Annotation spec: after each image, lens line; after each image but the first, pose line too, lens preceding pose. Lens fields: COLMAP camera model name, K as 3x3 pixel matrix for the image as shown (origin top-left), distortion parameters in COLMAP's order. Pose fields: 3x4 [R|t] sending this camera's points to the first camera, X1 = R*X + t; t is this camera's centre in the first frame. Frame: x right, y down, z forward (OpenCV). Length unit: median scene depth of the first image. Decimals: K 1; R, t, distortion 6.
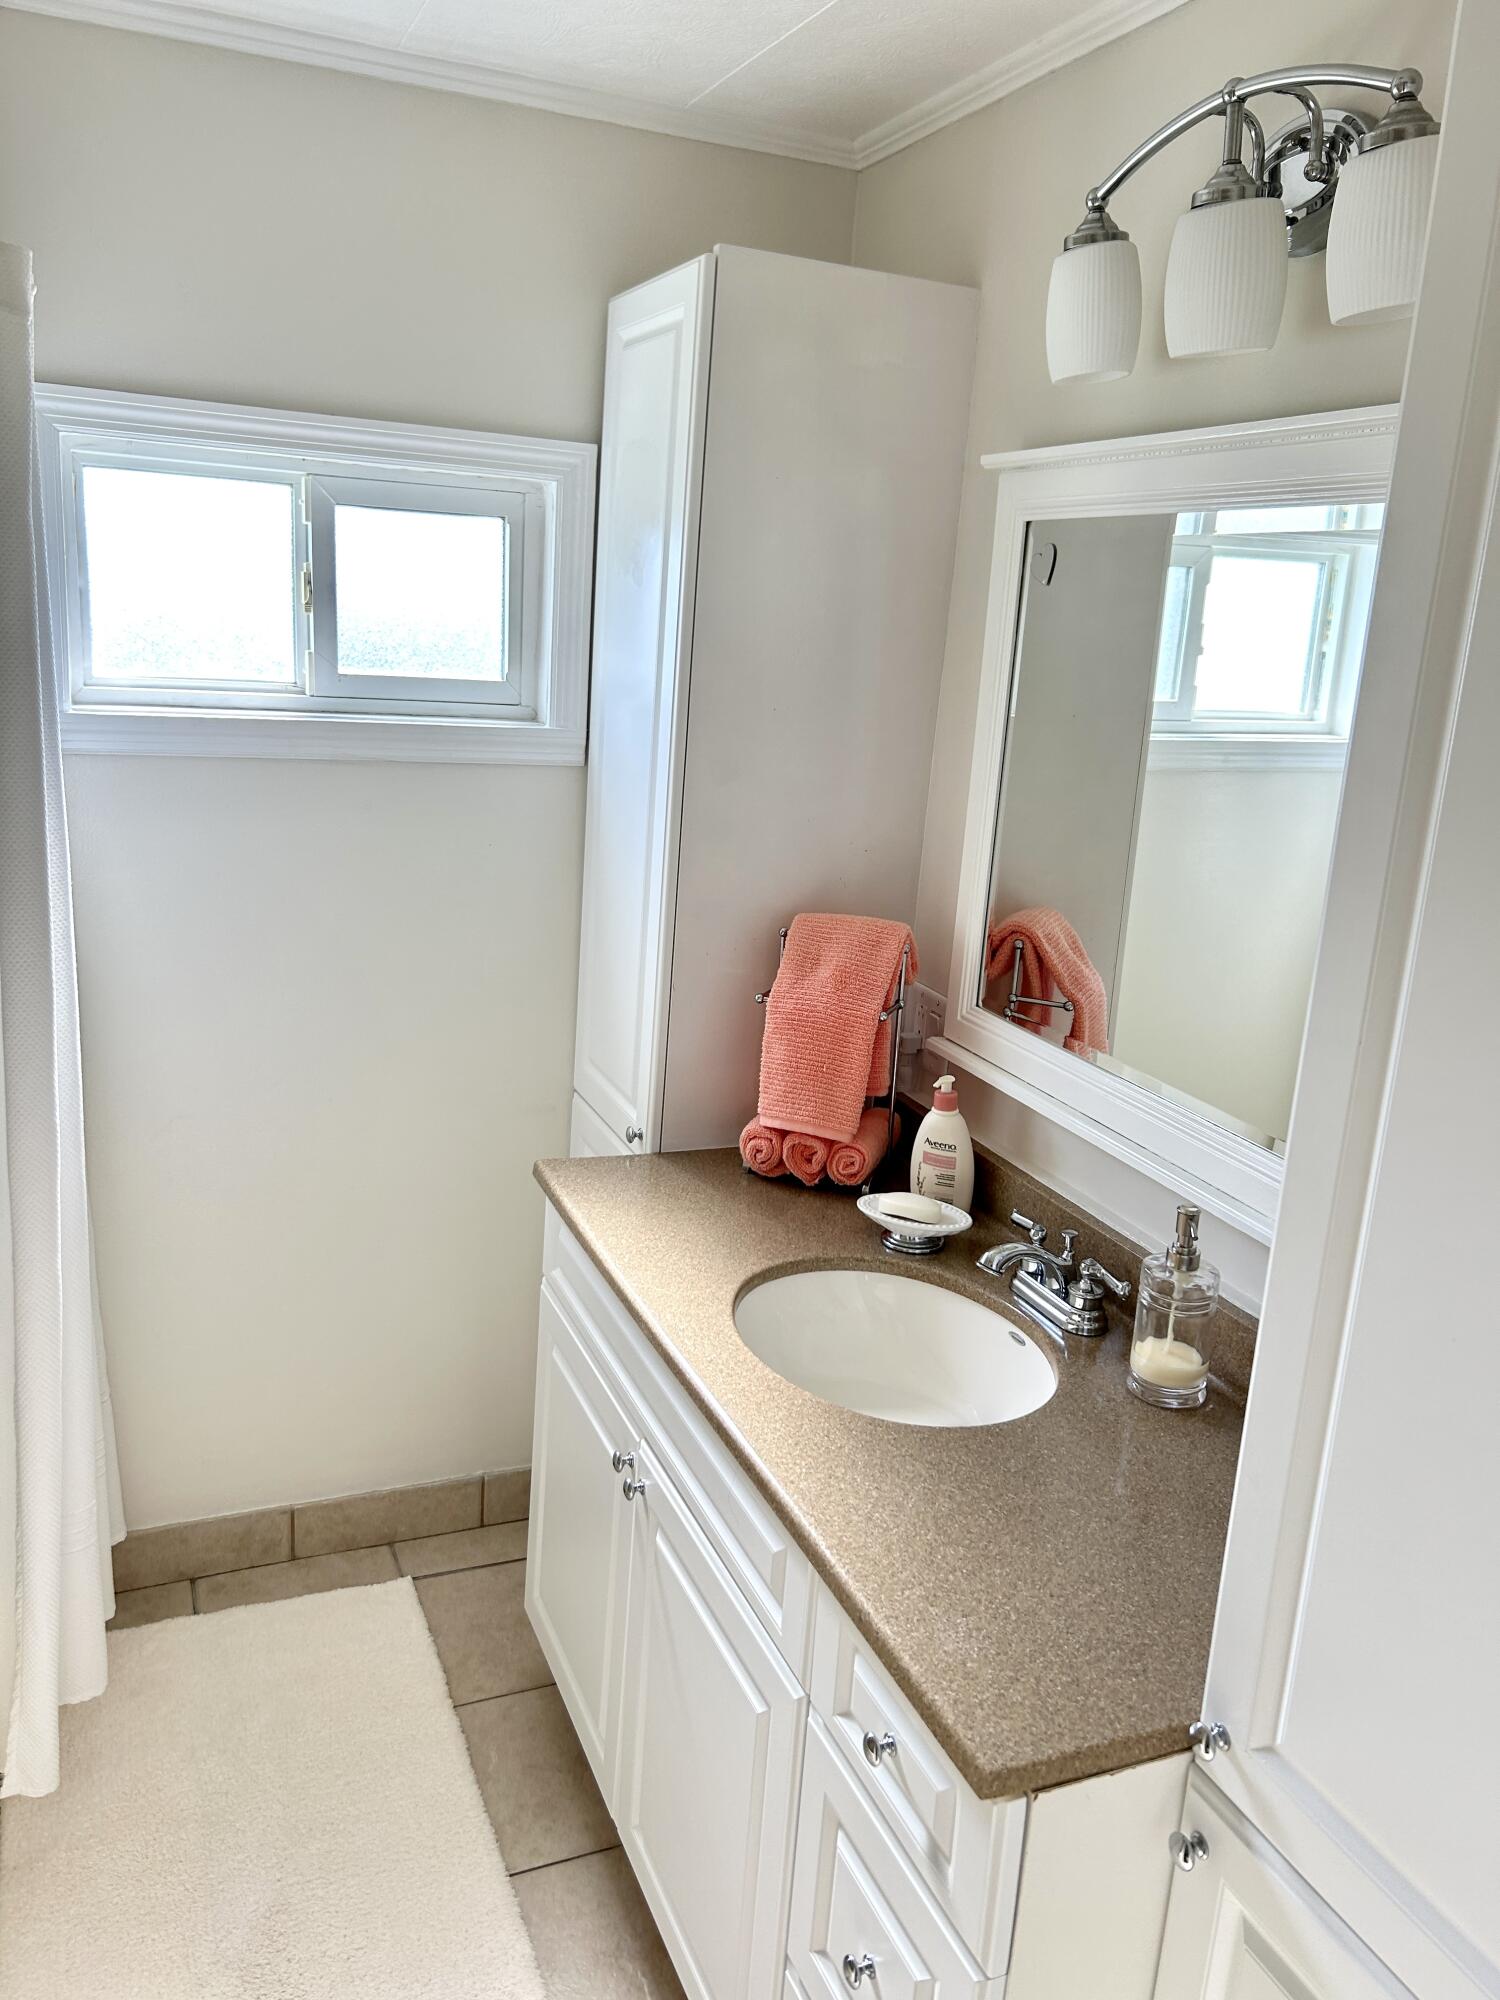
lens RADIAL K [[1496.1, 0, 731.8], [0, 1496.1, 997.0], [0, 0, 1]] dist [0.059725, -0.061373]
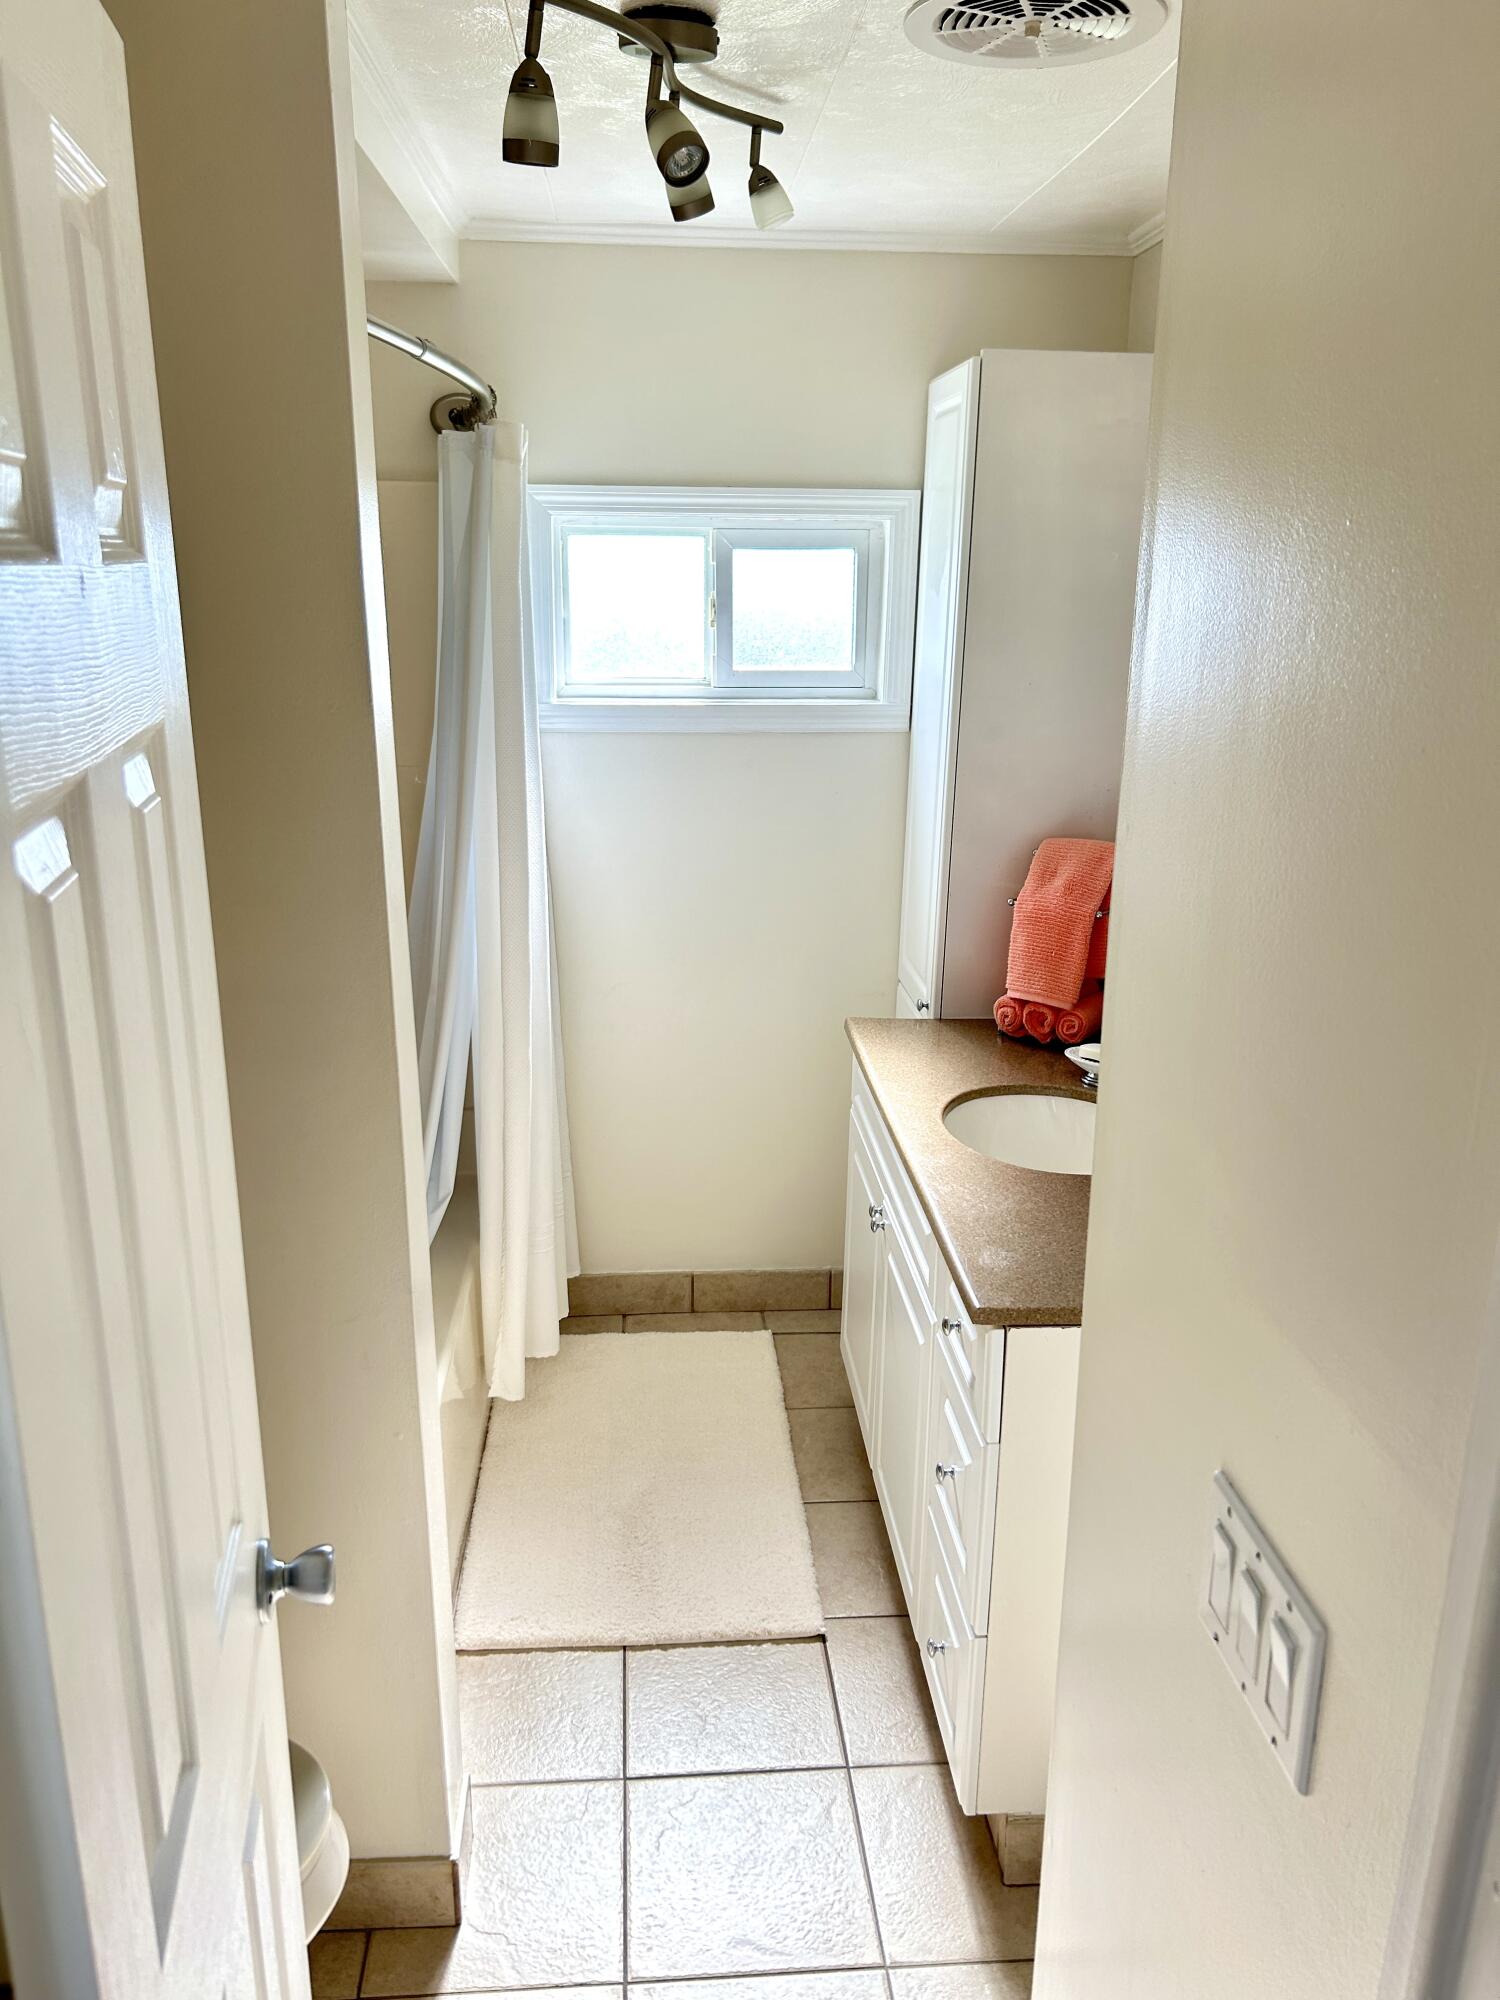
lens RADIAL K [[1496.1, 0, 758.5], [0, 1496.1, 995.3], [0, 0, 1]] dist [0.059725, -0.061373]
pose [[0.949120, 0.033395, -0.313138, 0.216470], [-0.029437, 0.999416, 0.017363, 0.064352], [0.313535, -0.007261, 0.949549, -0.328520]]
